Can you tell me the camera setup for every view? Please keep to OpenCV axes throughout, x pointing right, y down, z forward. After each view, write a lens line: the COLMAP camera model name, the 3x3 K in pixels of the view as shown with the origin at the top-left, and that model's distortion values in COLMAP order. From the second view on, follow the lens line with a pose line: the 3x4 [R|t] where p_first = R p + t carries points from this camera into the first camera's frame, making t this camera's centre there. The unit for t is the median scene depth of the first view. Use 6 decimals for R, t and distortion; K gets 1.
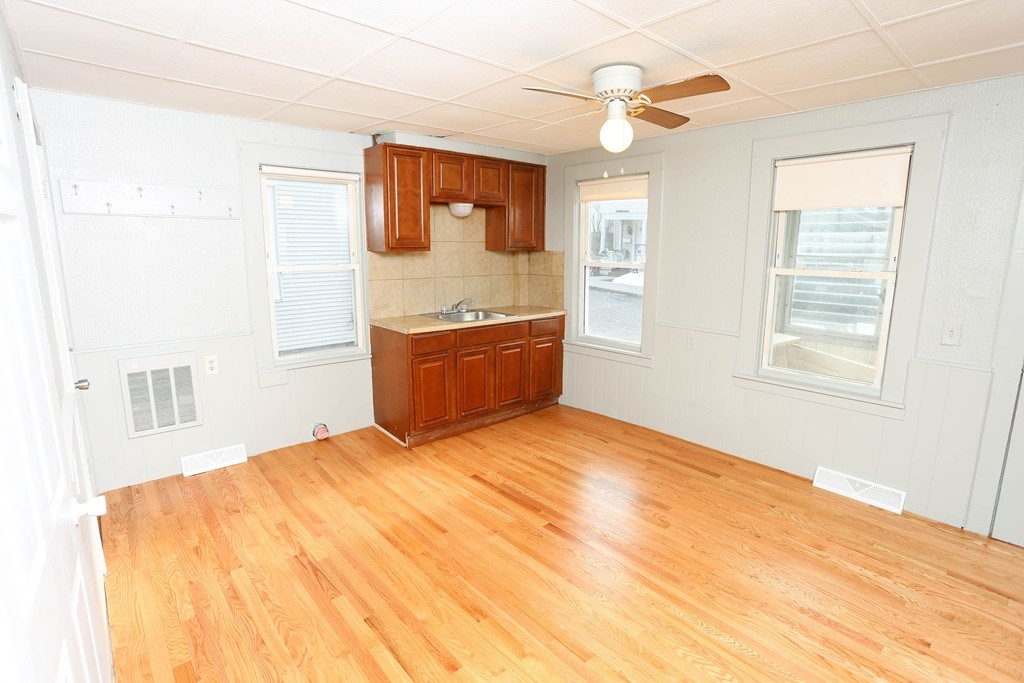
lens RADIAL K [[497.7, 0, 513.8], [0, 497.7, 337.2], [0, 0, 1]] dist [-0.074757, 0.031452]
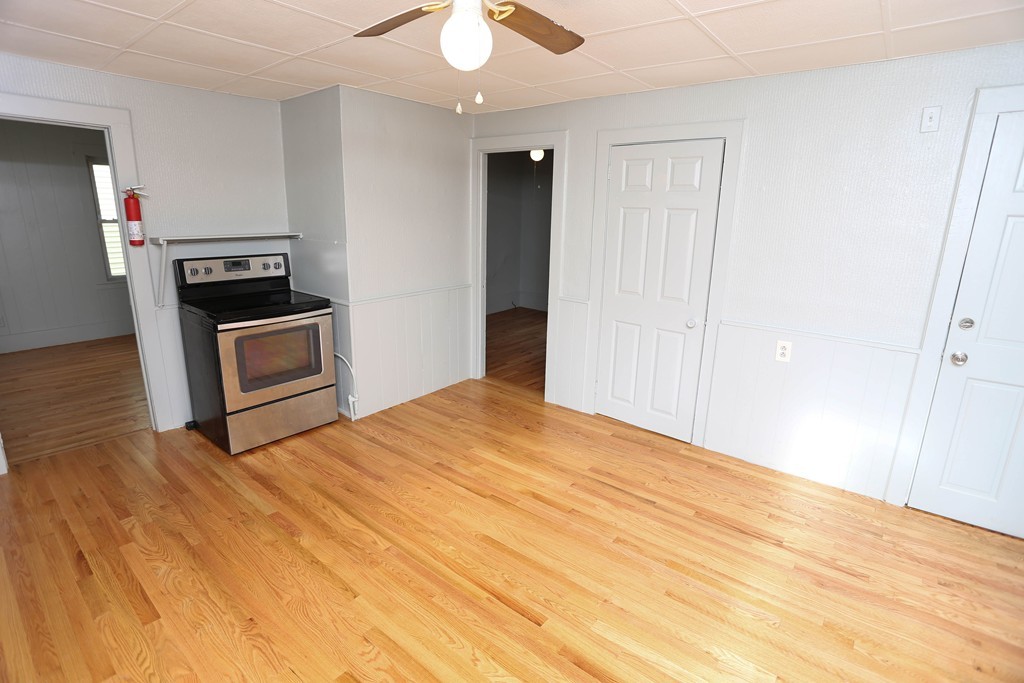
lens RADIAL K [[497.7, 0, 513.8], [0, 497.7, 337.2], [0, 0, 1]] dist [-0.074757, 0.031452]
pose [[-0.985596, 0.018652, -0.168084, 0.182617], [-0.053661, 0.908044, 0.415423, -0.229952], [0.160376, 0.418459, -0.893964, 1.210401]]
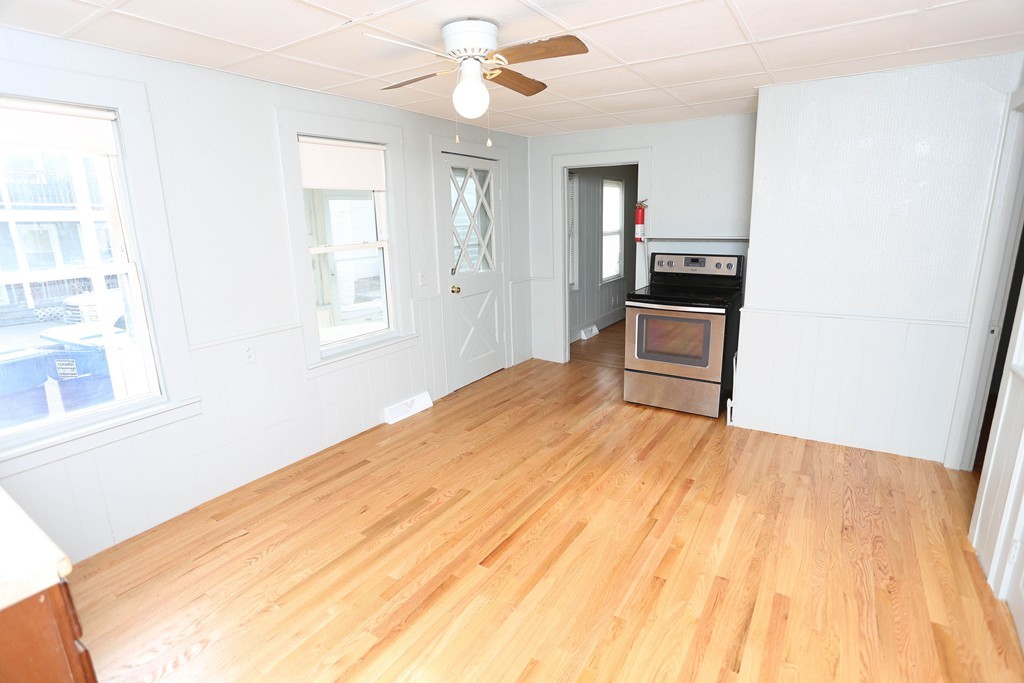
lens RADIAL K [[497.7, 0, 513.8], [0, 497.7, 337.2], [0, 0, 1]] dist [-0.074757, 0.031452]
pose [[-0.261633, -0.220445, 0.939655, -0.528597], [0.199239, 0.940262, 0.276063, -0.162300], [-0.944379, 0.259443, -0.202082, 0.854382]]
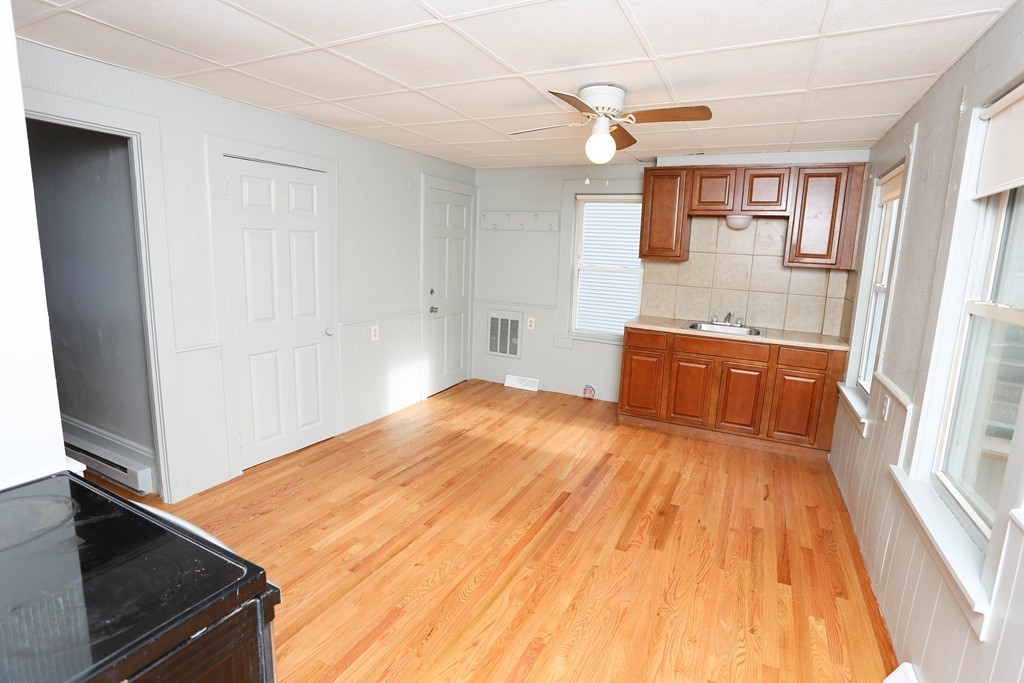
lens RADIAL K [[497.7, 0, 513.8], [0, 497.7, 337.2], [0, 0, 1]] dist [-0.074757, 0.031452]
pose [[0.372543, 0.172055, -0.911926, 0.845035], [-0.204072, 0.973798, 0.100360, -0.051165], [0.905299, 0.148711, 0.397893, 0.314647]]
